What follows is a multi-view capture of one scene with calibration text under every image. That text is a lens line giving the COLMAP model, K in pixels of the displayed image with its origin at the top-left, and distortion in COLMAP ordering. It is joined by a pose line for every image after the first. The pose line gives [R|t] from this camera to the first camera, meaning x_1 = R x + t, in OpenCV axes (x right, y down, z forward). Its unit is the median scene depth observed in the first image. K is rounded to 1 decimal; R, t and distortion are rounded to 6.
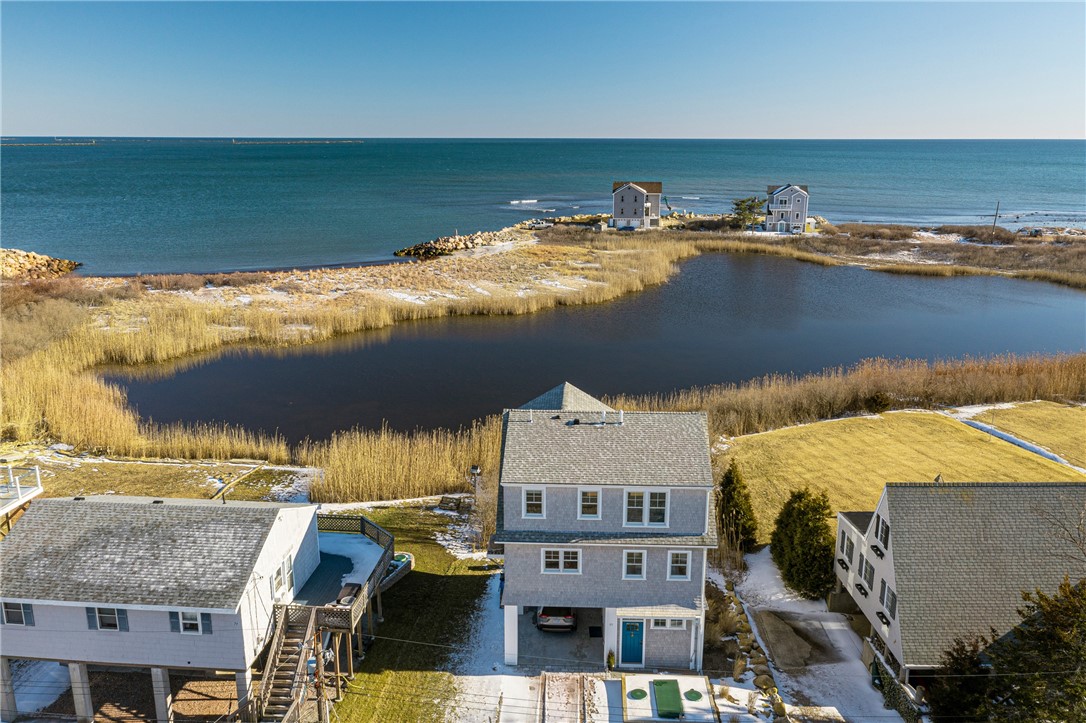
lens RADIAL K [[898.2, 0, 543.0], [0, 898.2, 361.5], [0, 0, 1]] dist [0.000505, 0.059511]
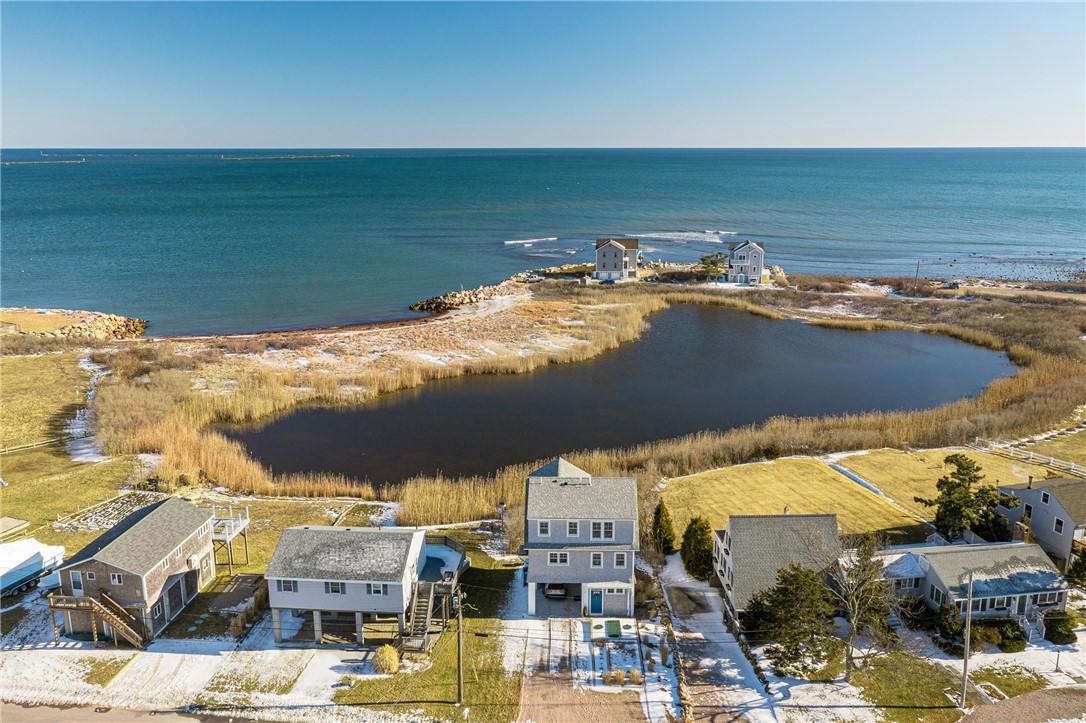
lens RADIAL K [[898.2, 0, 543.0], [0, 898.2, 361.5], [0, 0, 1]] dist [0.000505, 0.059511]
pose [[0.999897, -0.007468, 0.012267, -0.018441], [0.007628, 0.999886, -0.013059, -0.096816], [-0.012168, 0.013152, 0.999839, -0.514910]]
